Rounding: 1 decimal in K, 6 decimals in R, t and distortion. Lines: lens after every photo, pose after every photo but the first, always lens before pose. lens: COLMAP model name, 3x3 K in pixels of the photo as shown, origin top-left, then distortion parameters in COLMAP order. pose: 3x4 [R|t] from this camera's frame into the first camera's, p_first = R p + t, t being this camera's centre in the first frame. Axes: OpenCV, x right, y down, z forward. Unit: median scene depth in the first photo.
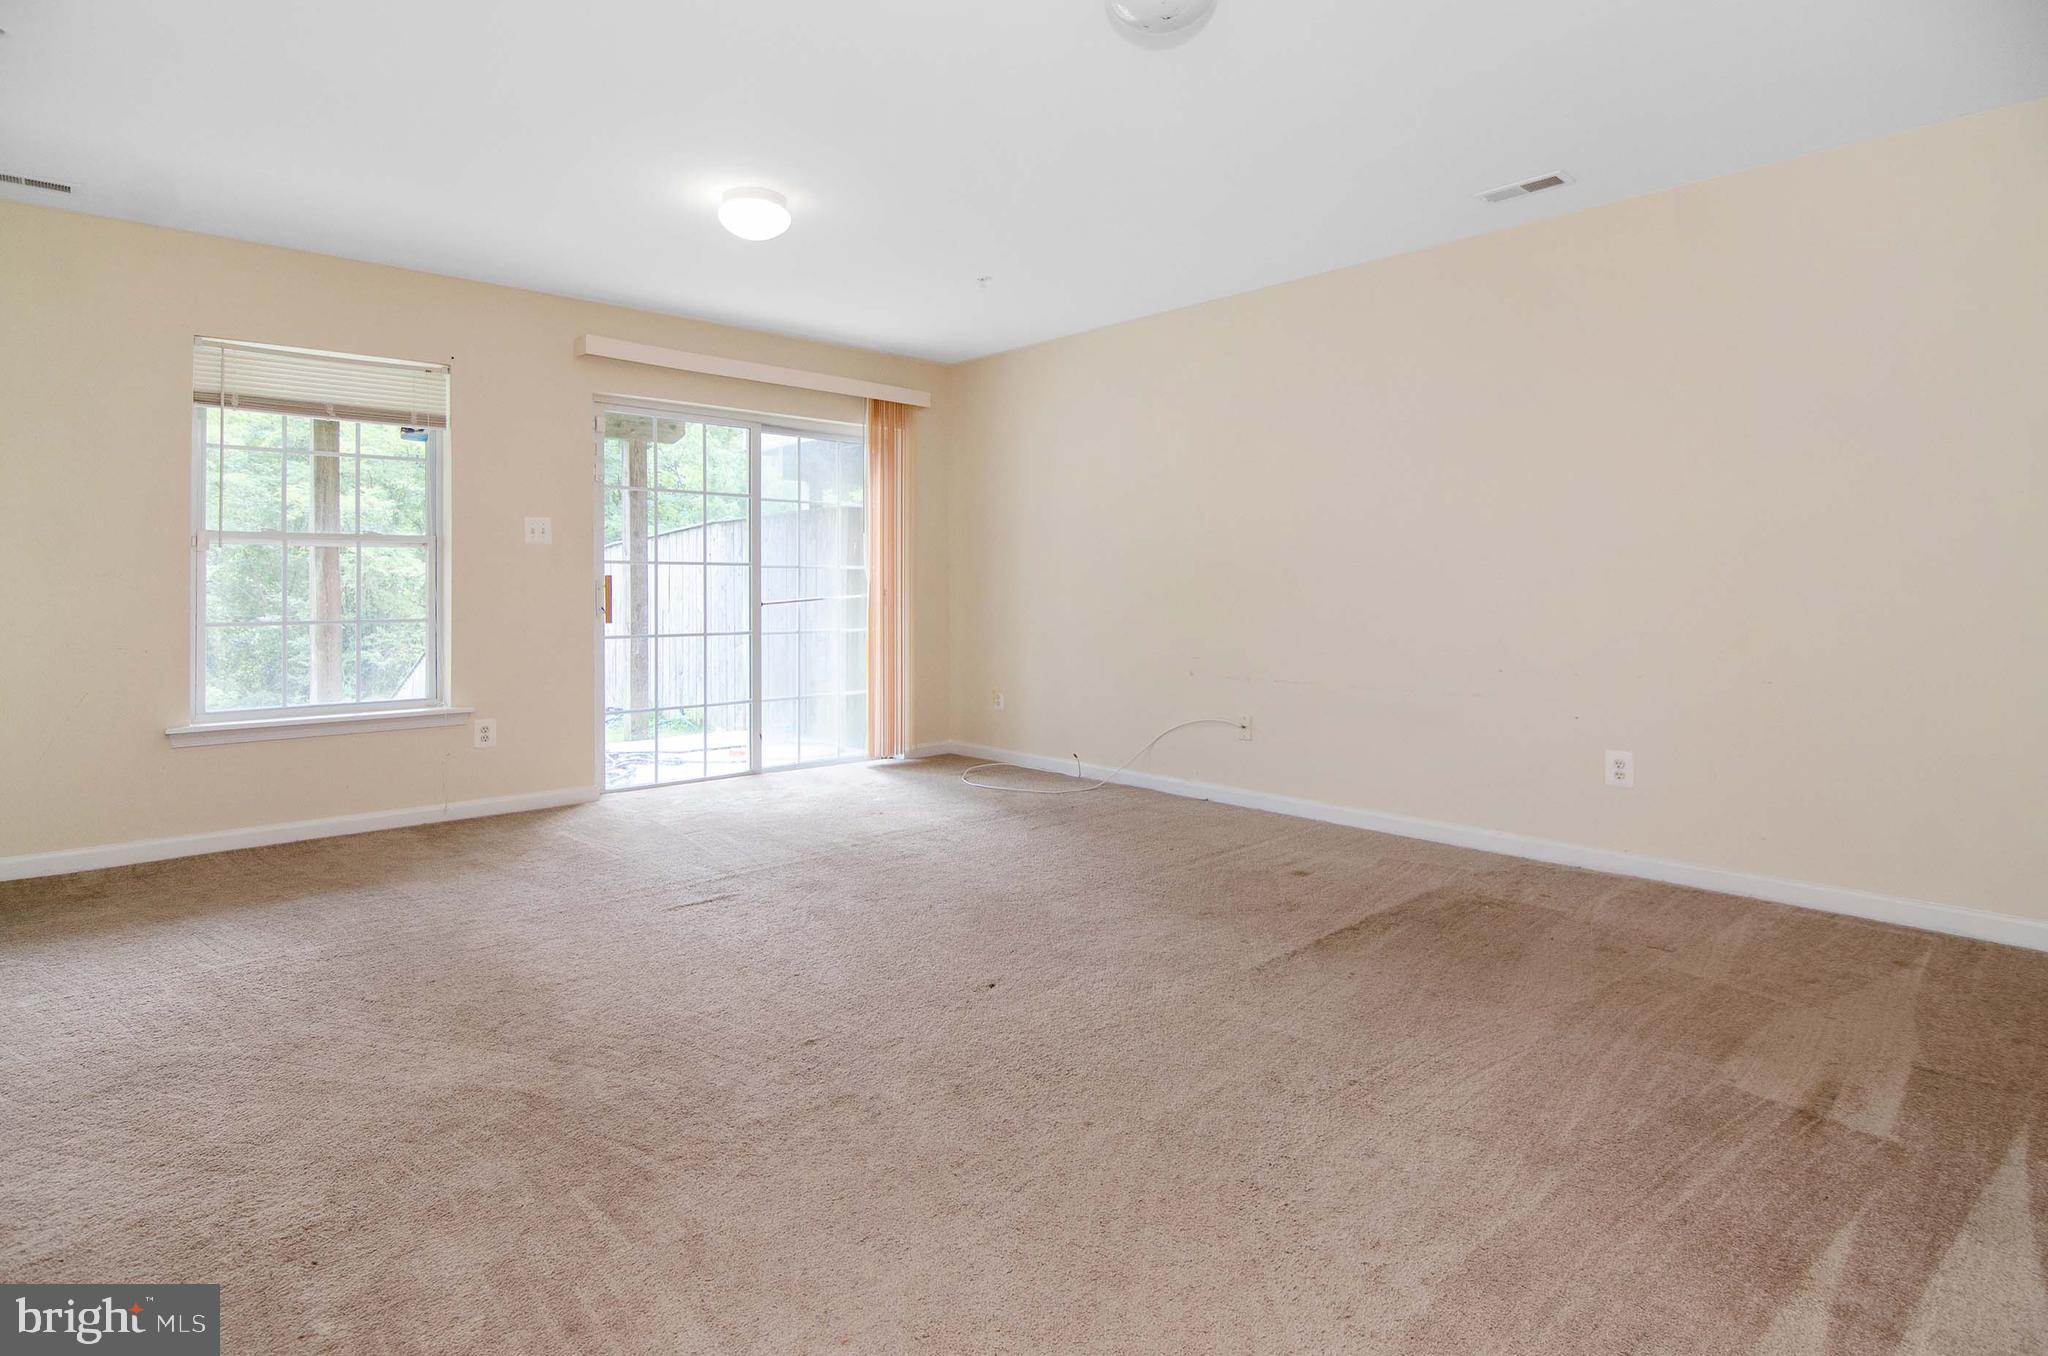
lens RADIAL K [[1021.8, 0, 1031.1], [0, 1021.8, 583.8], [0, 0, 1]] dist [-0.015233, -0.001560]
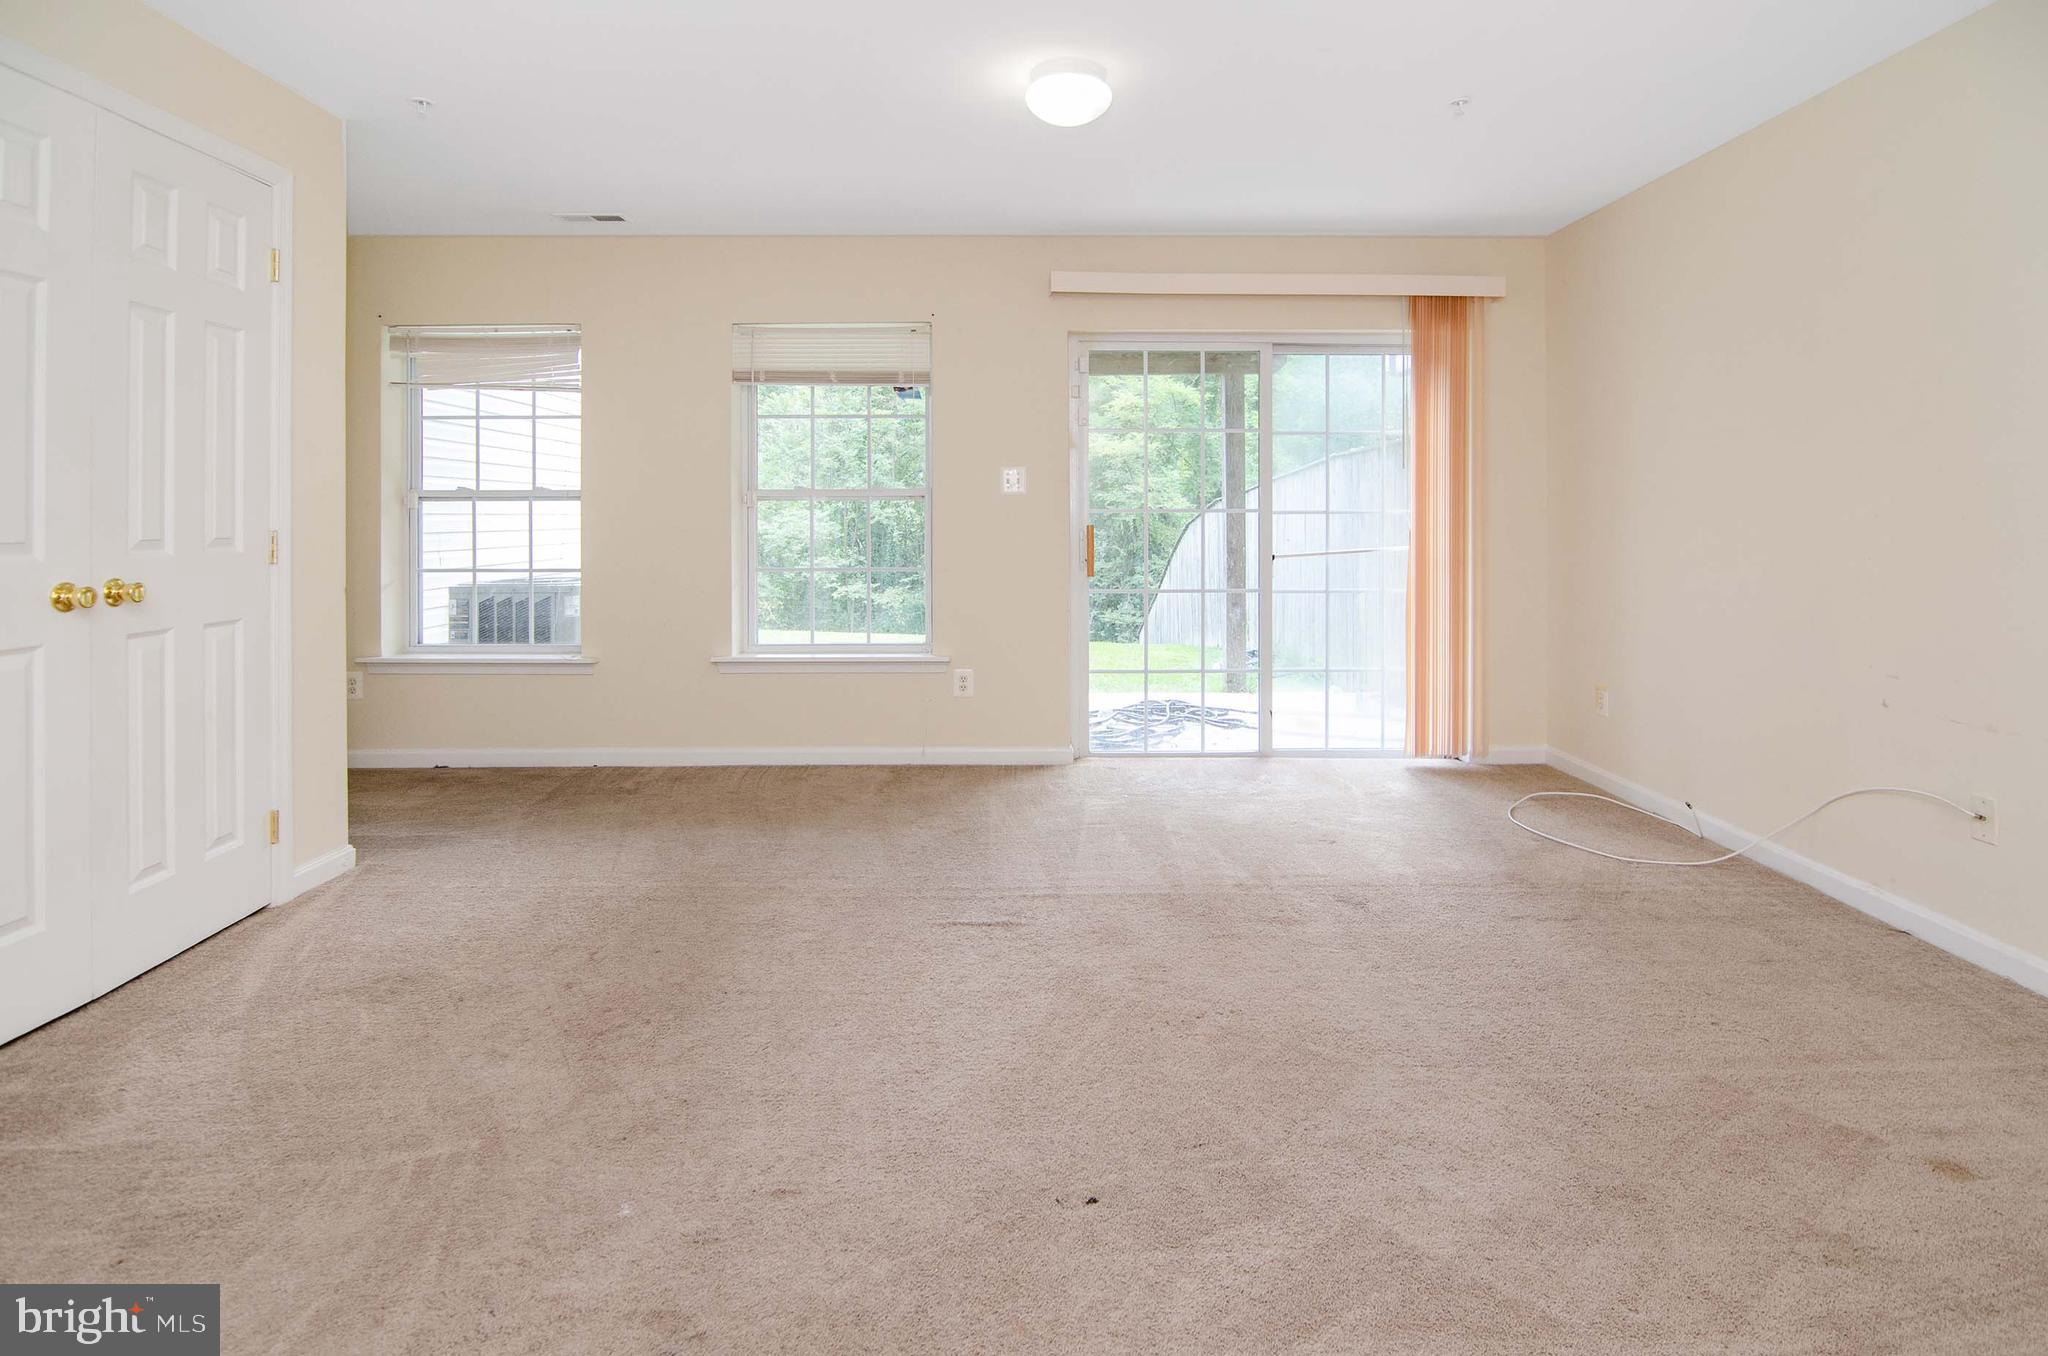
lens RADIAL K [[1051.8, 0, 1026.9], [0, 1051.8, 508.1], [0, 0, 1]] dist [-0.004840, -0.002475]
pose [[0.744113, -0.005590, -0.668031, 0.208475], [0.003296, 0.999984, -0.004697, -0.021051], [0.668046, 0.001294, 0.744119, 0.267169]]
